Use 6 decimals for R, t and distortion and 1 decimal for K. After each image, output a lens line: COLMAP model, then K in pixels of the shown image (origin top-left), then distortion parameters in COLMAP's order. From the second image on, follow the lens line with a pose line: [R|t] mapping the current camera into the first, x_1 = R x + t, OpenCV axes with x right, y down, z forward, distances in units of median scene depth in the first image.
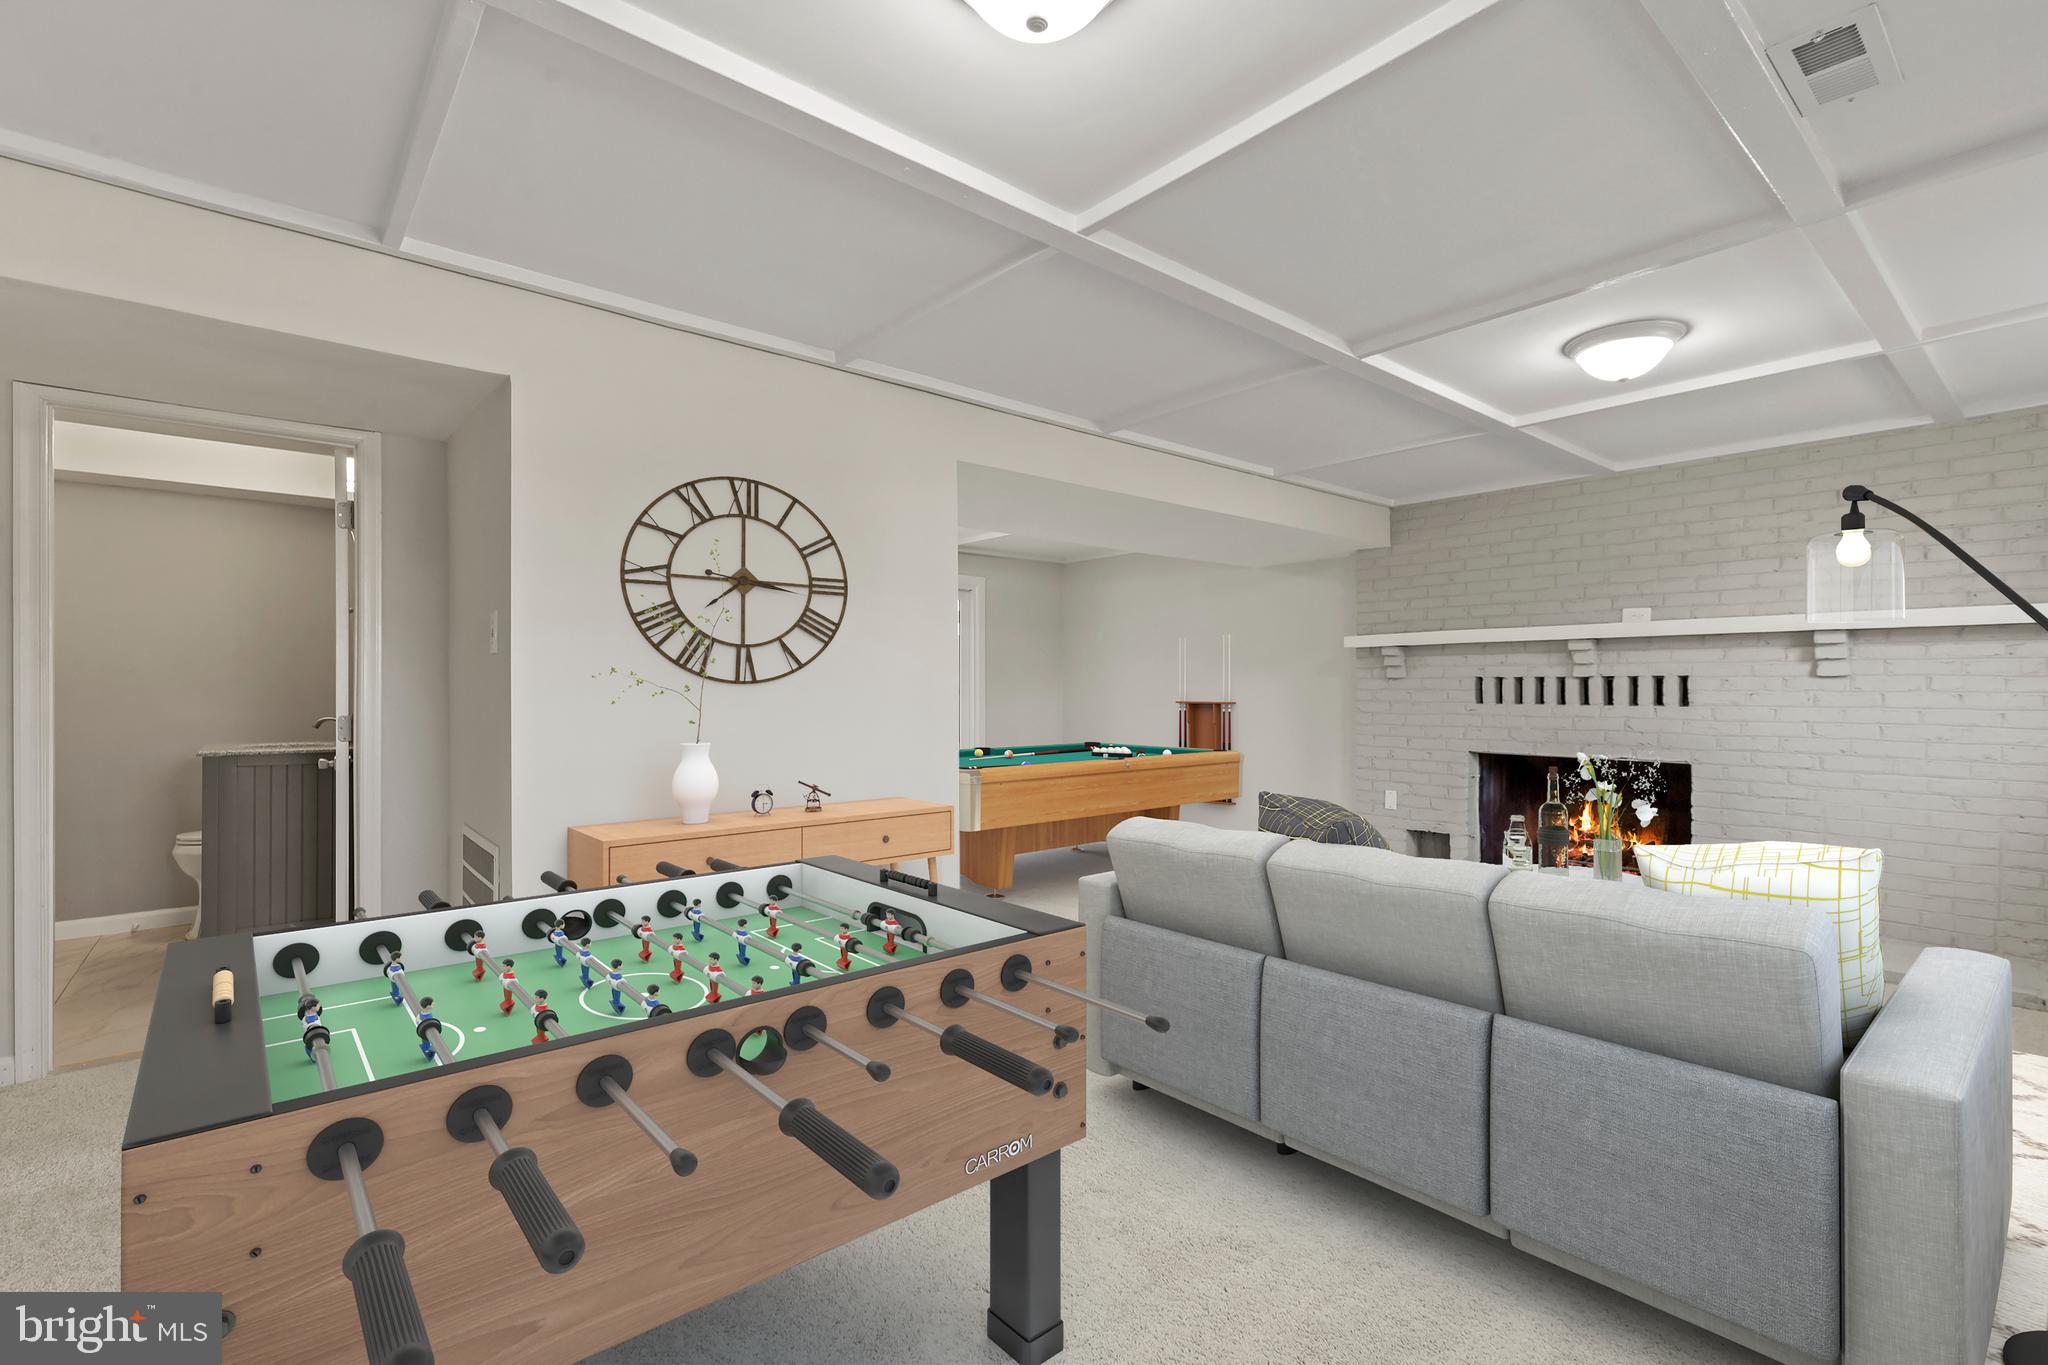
lens RADIAL K [[920.2, 0, 1027.5], [0, 920.2, 695.8], [0, 0, 1]] dist [0.008409, -0.002343]
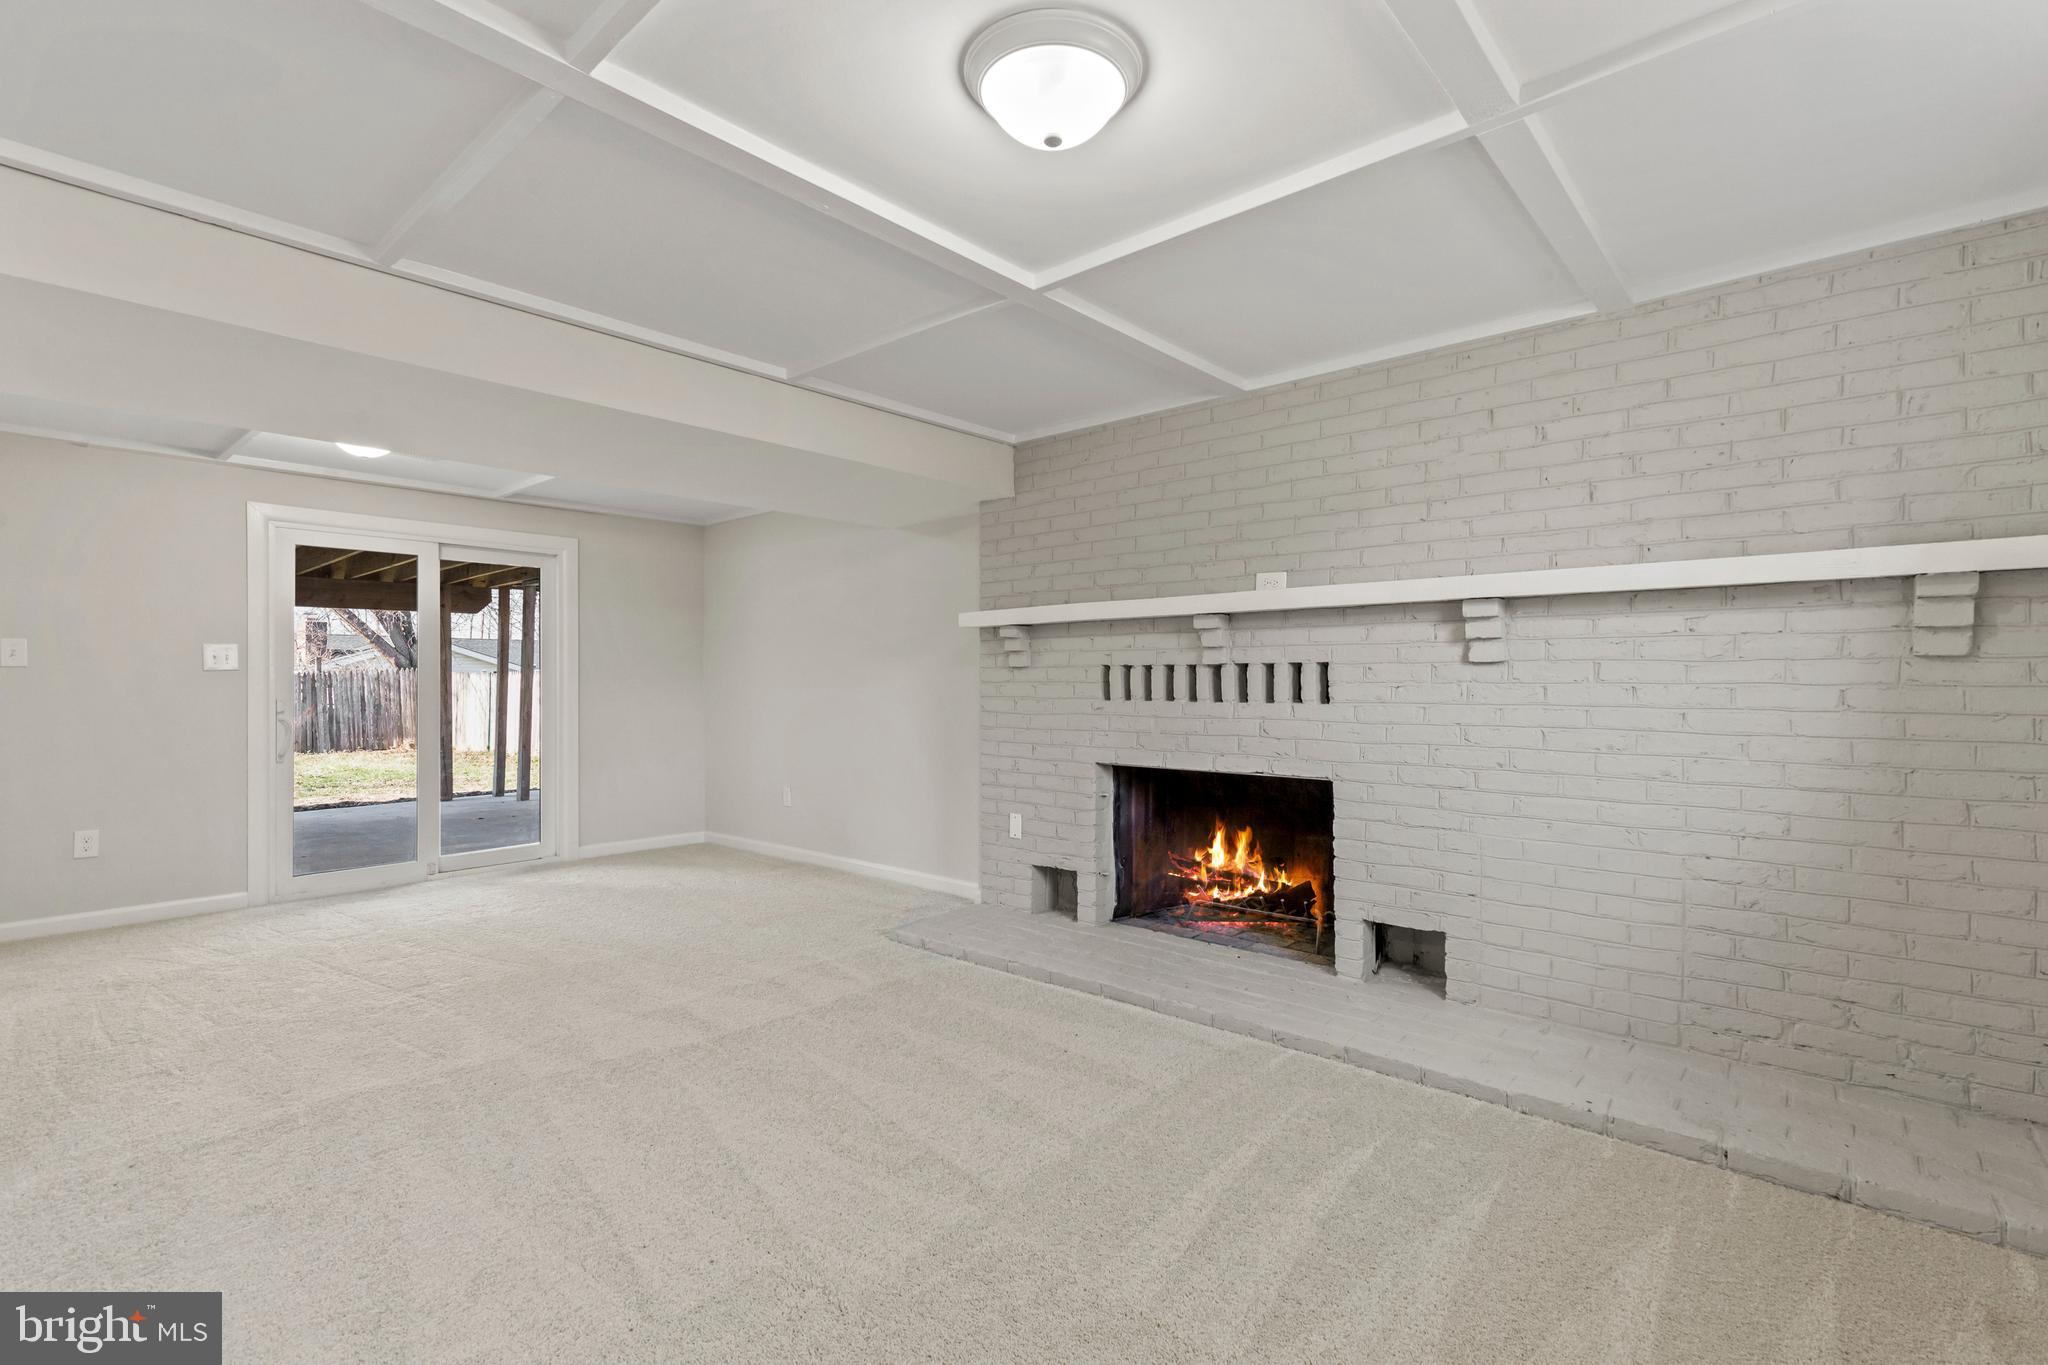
lens RADIAL K [[920.2, 0, 1027.2], [0, 920.2, 677.2], [0, 0, 1]] dist [0.008409, -0.002343]
pose [[0.990385, -0.003387, 0.138296, 0.360794], [0.004958, 0.999927, -0.011020, -0.002684], [-0.138248, 0.011600, 0.990330, 0.288871]]
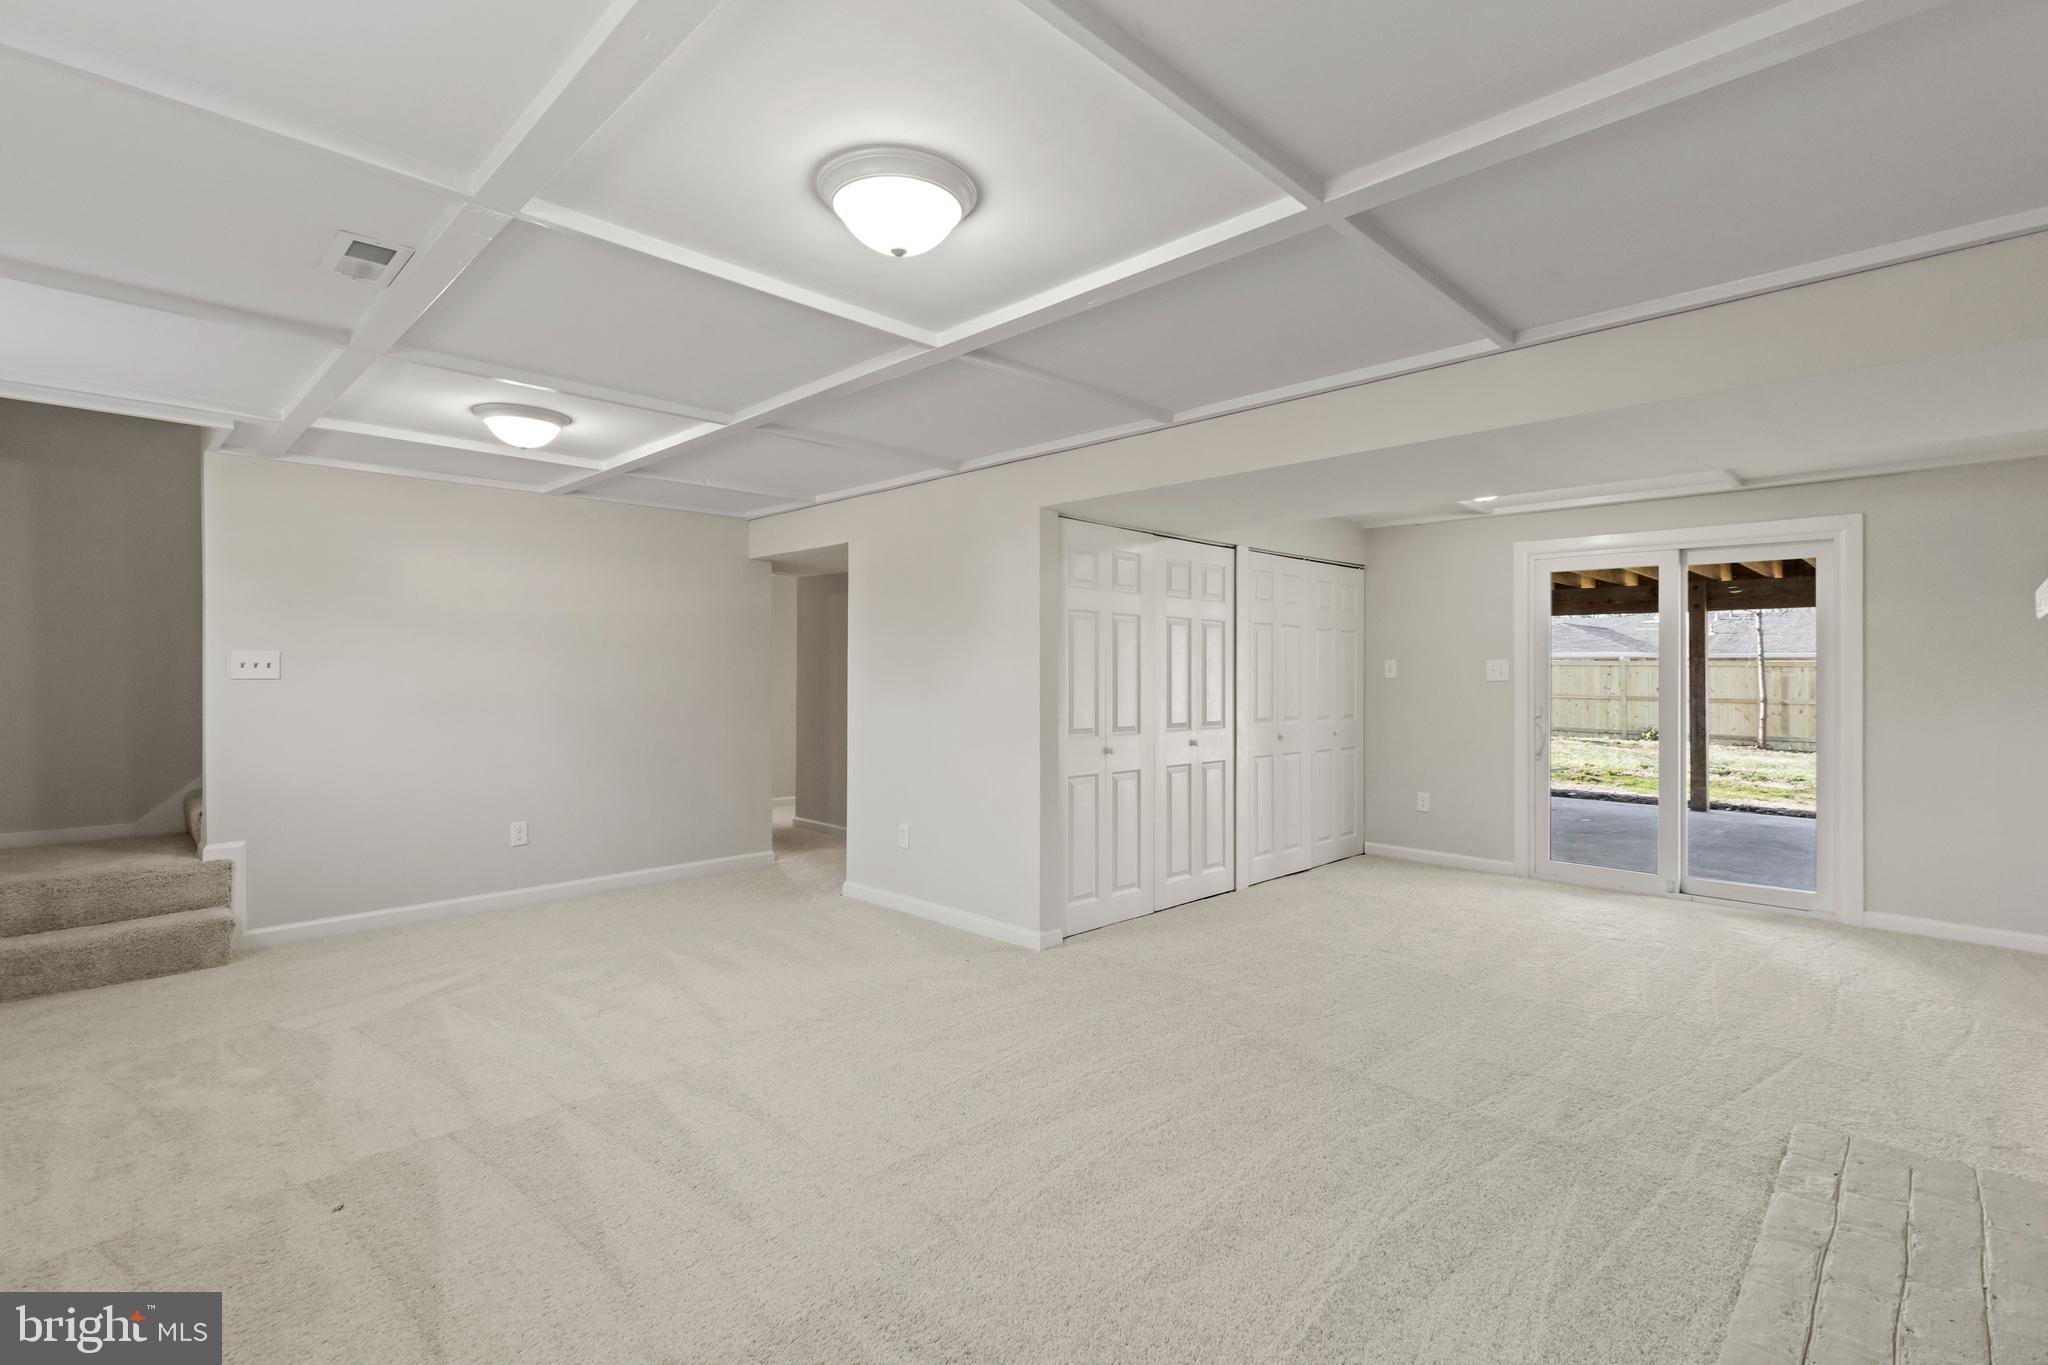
lens RADIAL K [[920.2, 0, 1027.7], [0, 920.2, 675.2], [0, 0, 1]] dist [0.008409, -0.002343]
pose [[0.092426, 0.004620, -0.995709, 0.827774], [-0.010459, 0.999939, 0.003669, -0.031828], [0.995665, 0.010075, 0.092469, 0.657363]]
